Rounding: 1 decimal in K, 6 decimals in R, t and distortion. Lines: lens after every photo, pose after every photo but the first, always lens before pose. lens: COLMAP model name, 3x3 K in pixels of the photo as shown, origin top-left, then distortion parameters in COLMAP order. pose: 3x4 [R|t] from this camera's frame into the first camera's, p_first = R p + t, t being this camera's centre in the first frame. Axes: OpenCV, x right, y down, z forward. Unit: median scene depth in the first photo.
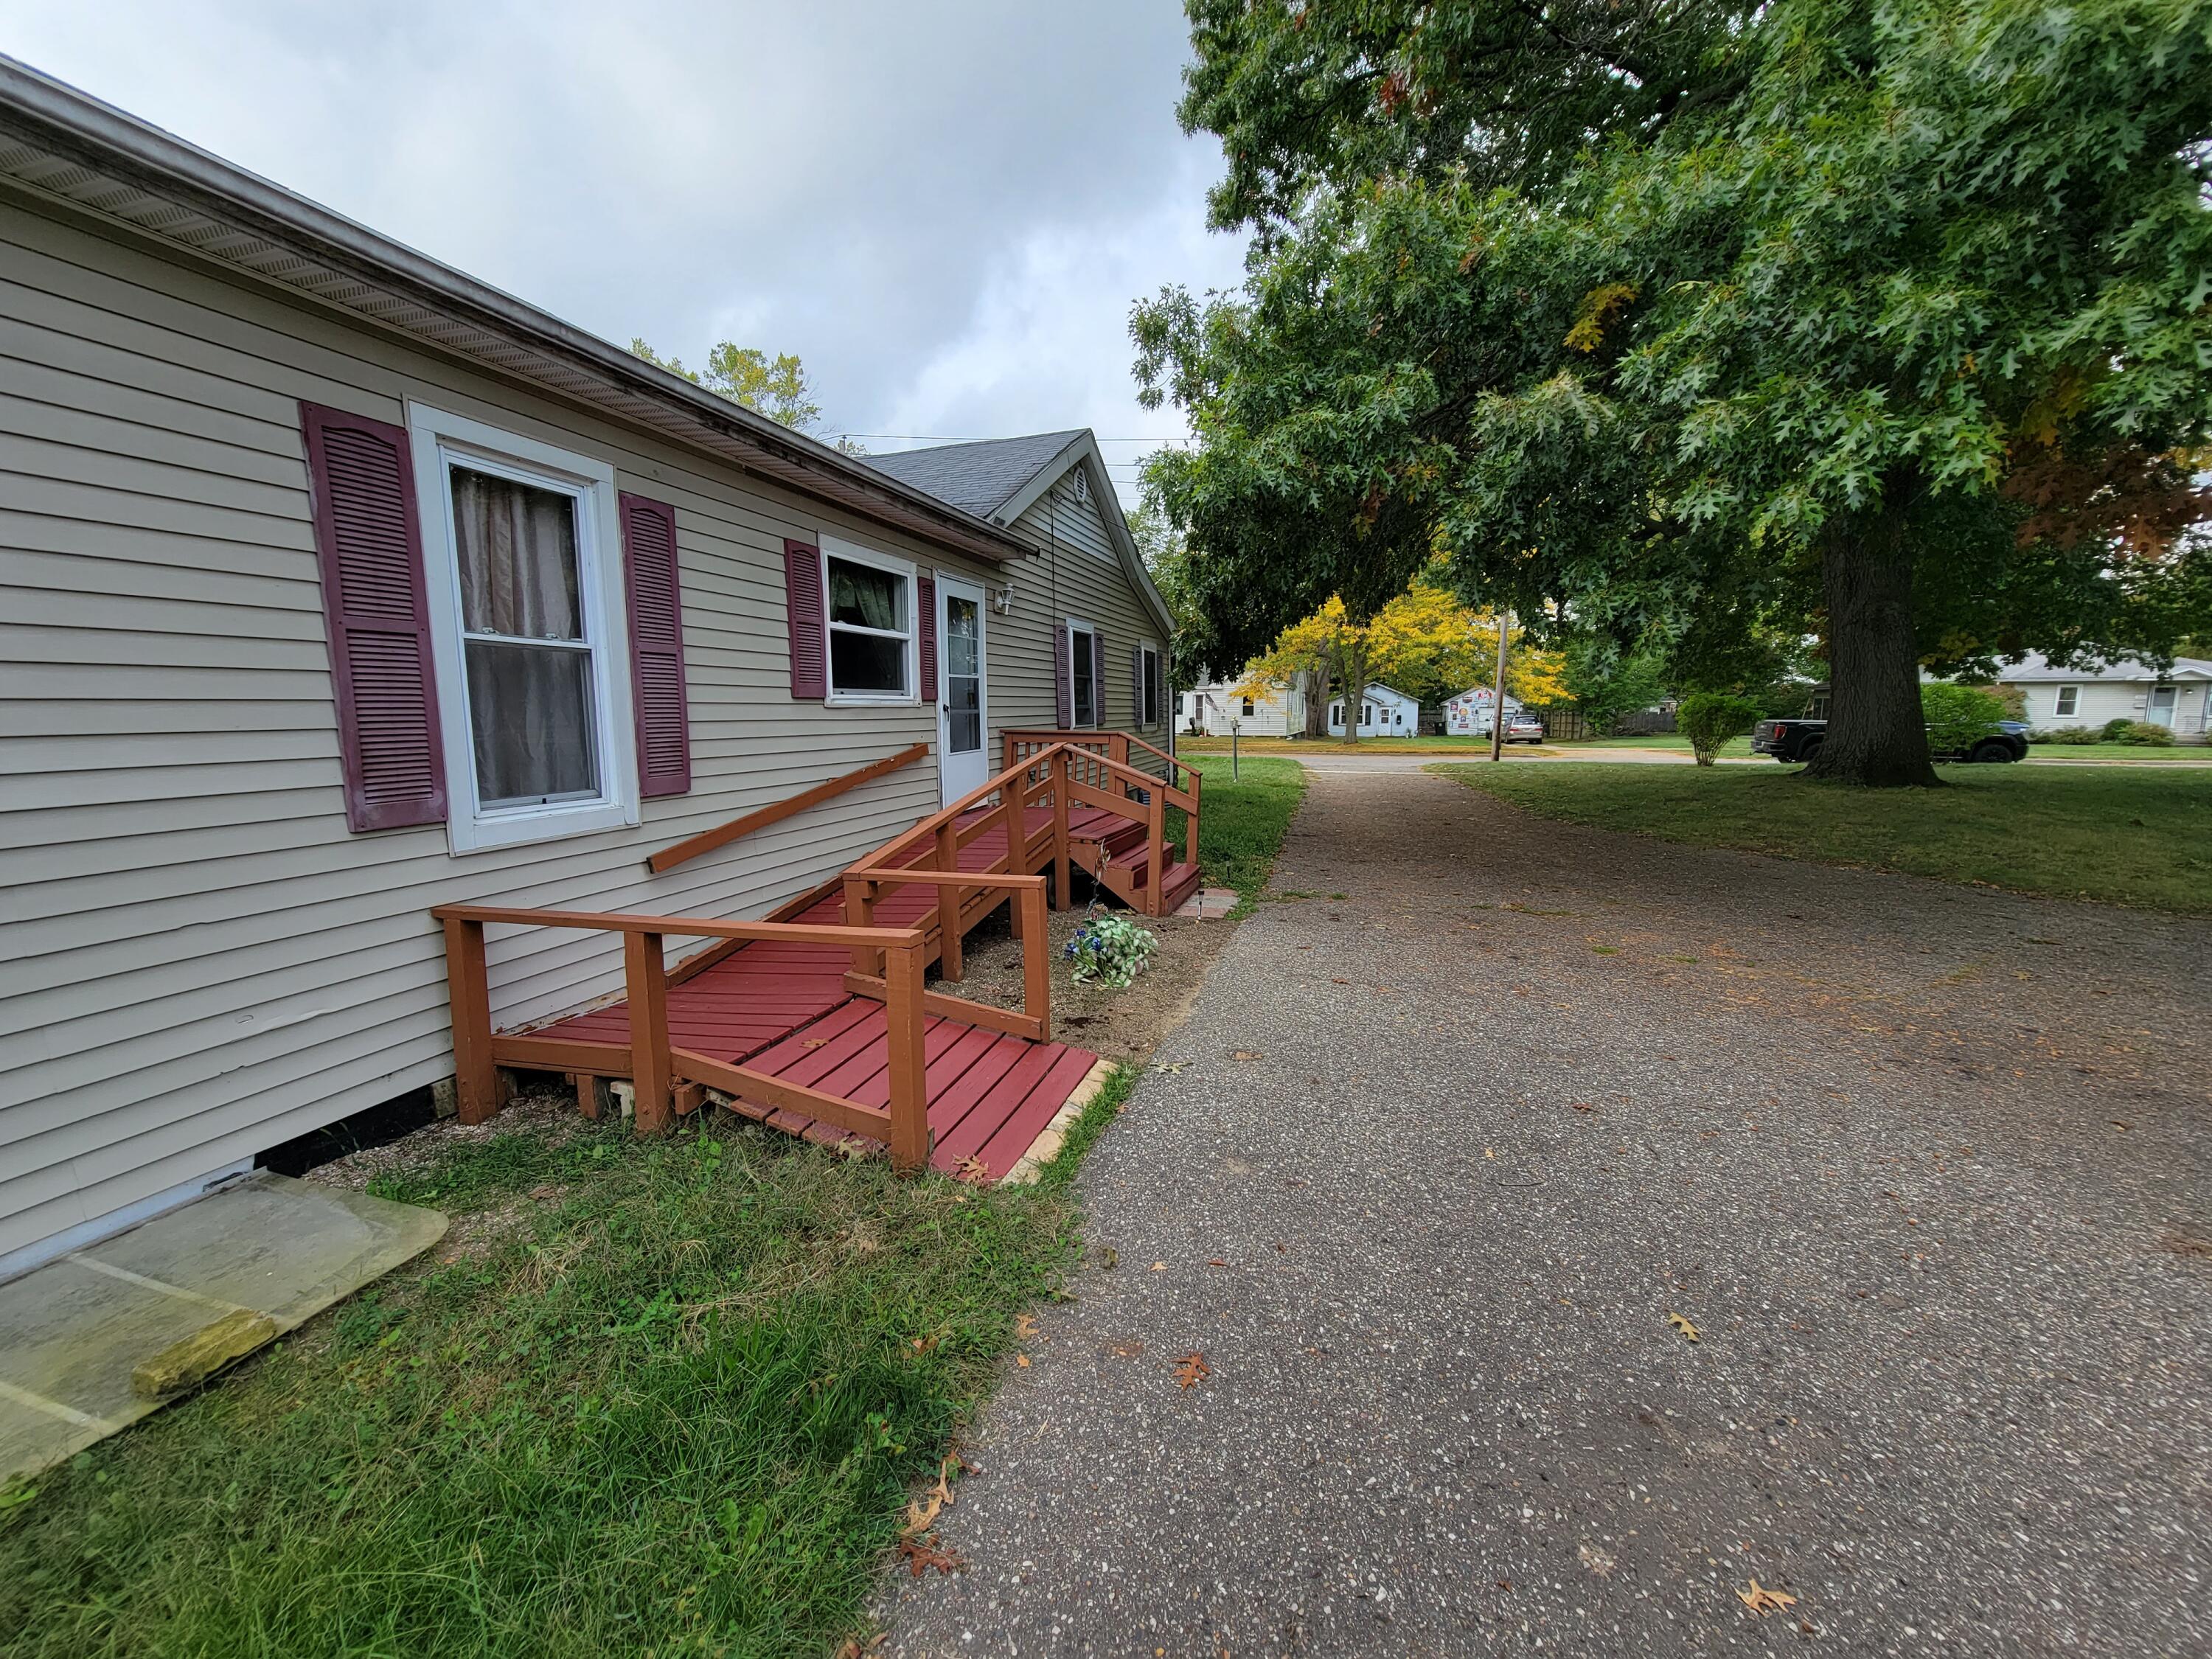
lens RADIAL K [[903.3, 0, 1100.6], [0, 903.3, 827.2], [0, 0, 1]] dist [-0.004173, 0.000030]
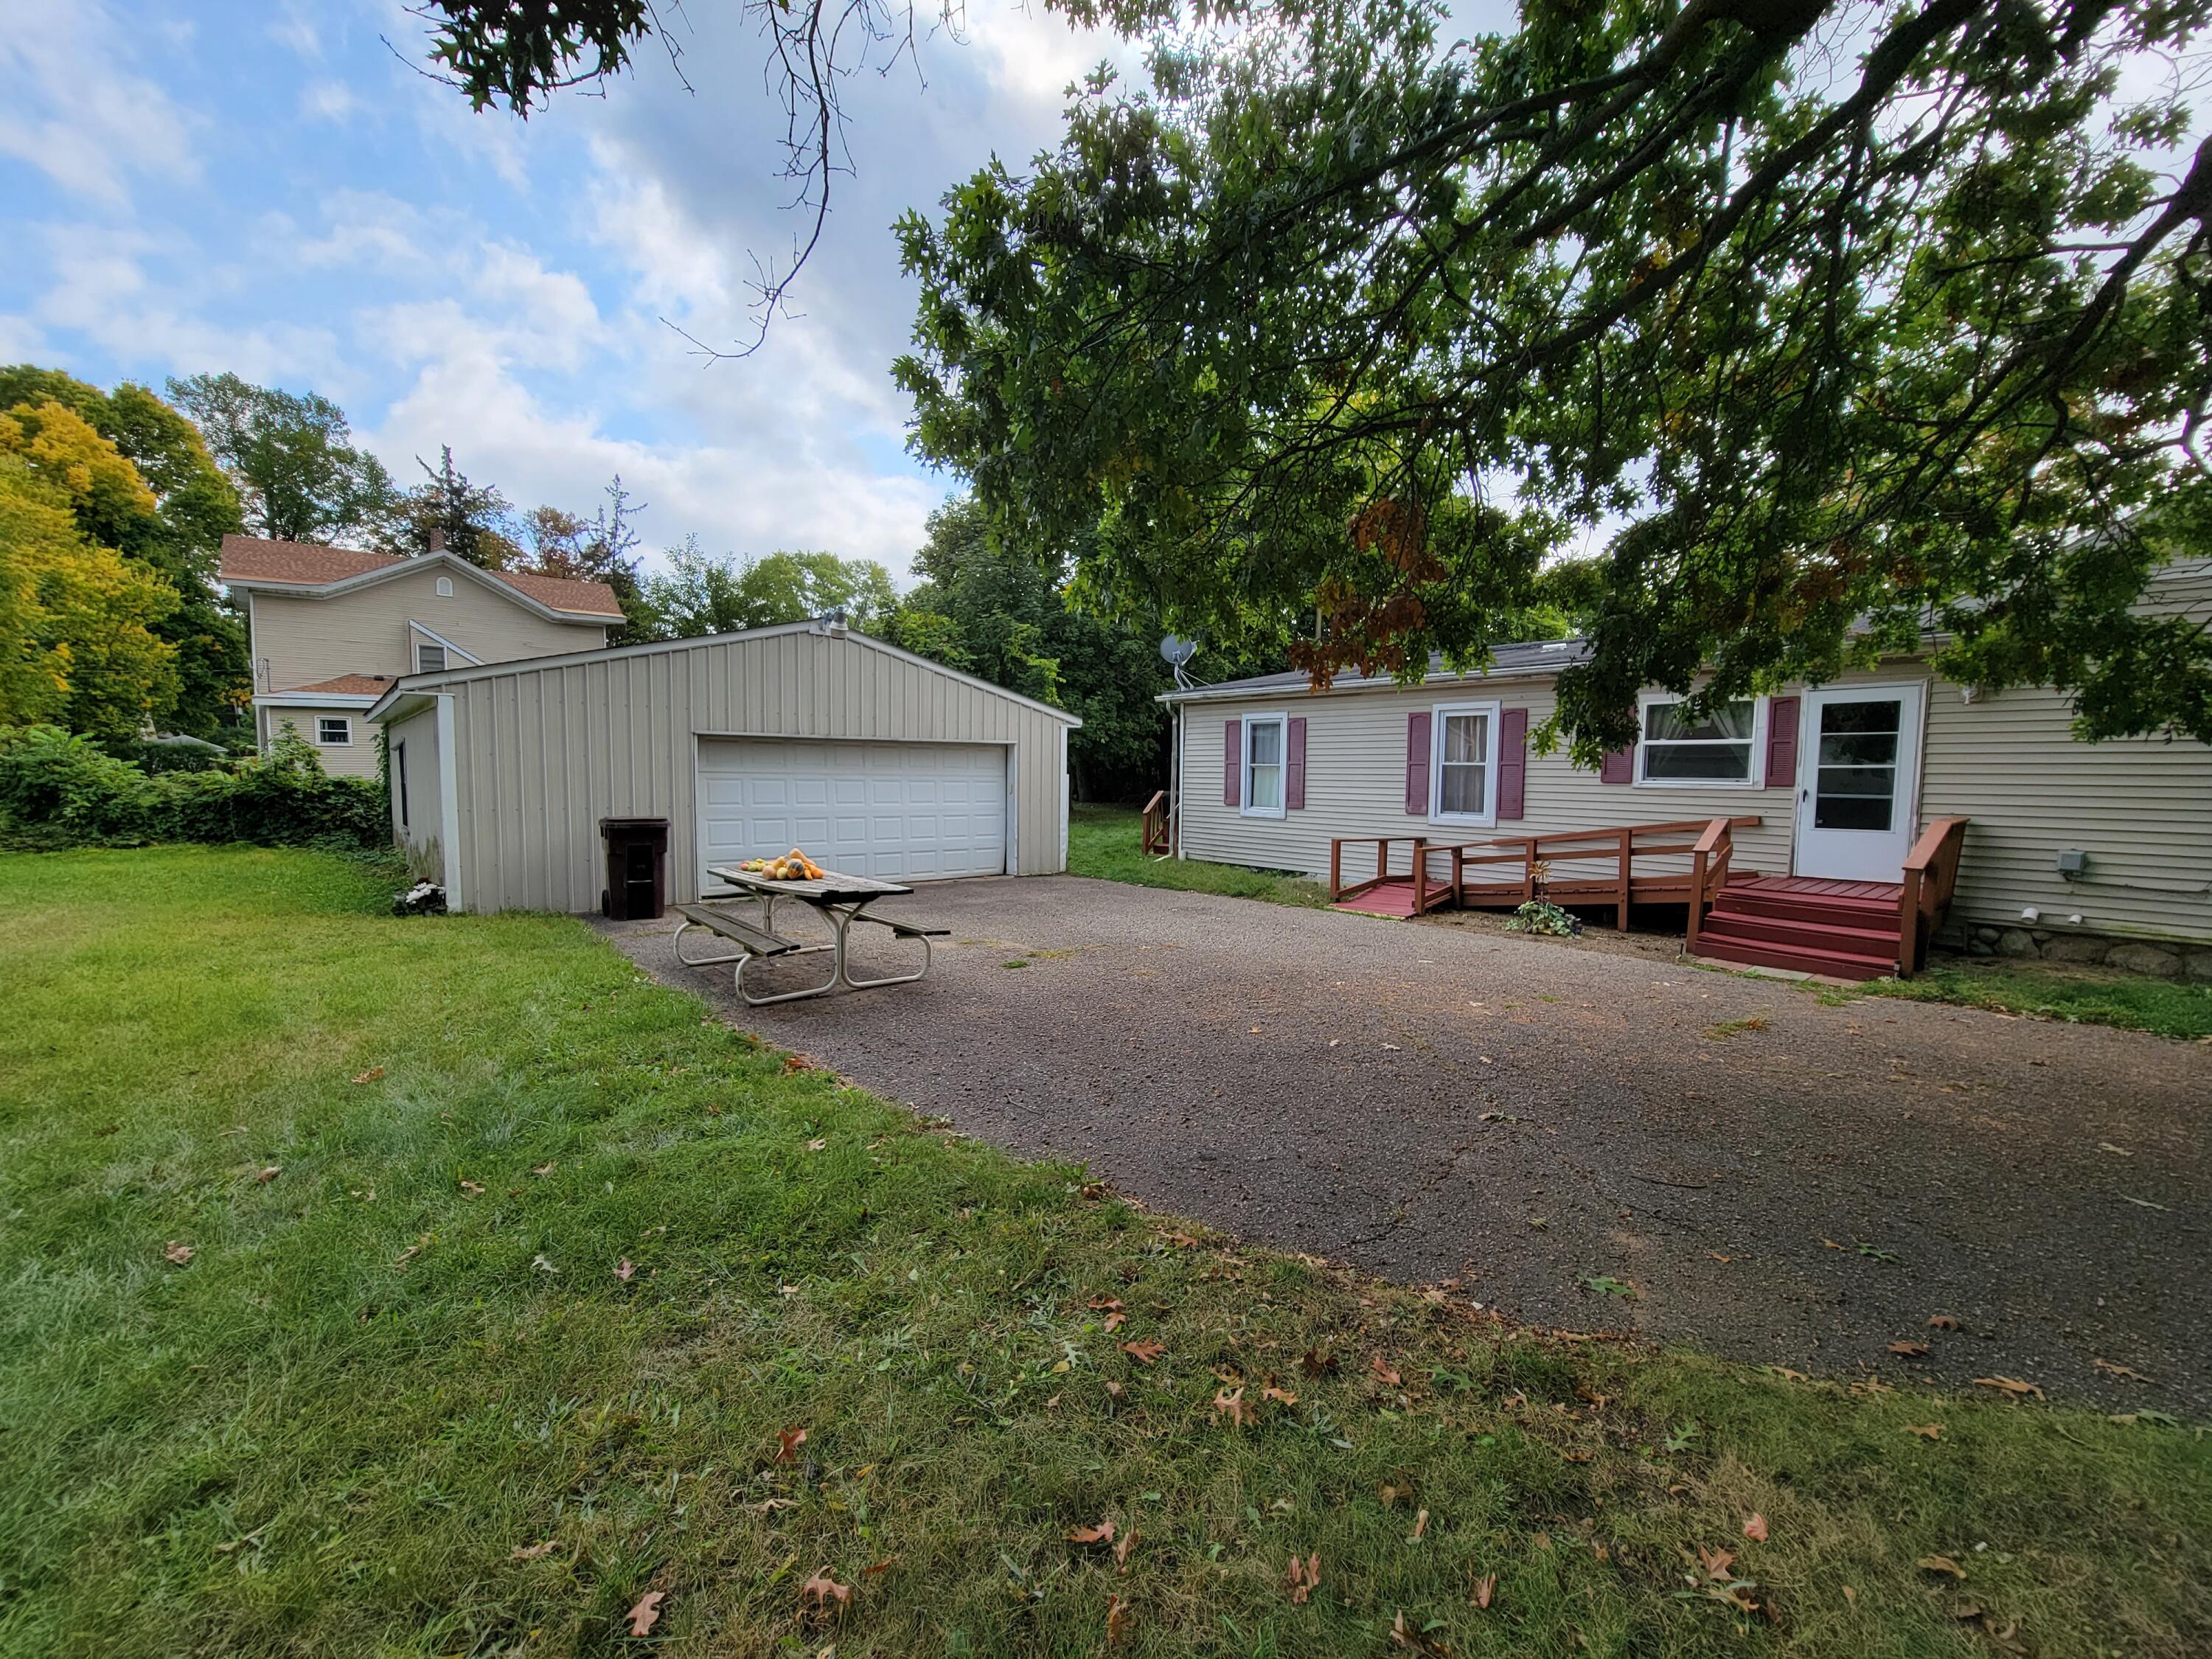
lens RADIAL K [[903.3, 0, 1082.2], [0, 903.3, 839.3], [0, 0, 1]] dist [-0.004173, 0.000030]
pose [[-0.553799, 0.066234, -0.830012, 2.288878], [-0.114005, 0.981412, 0.154382, -0.231244], [0.824809, 0.180122, -0.535954, 1.339307]]
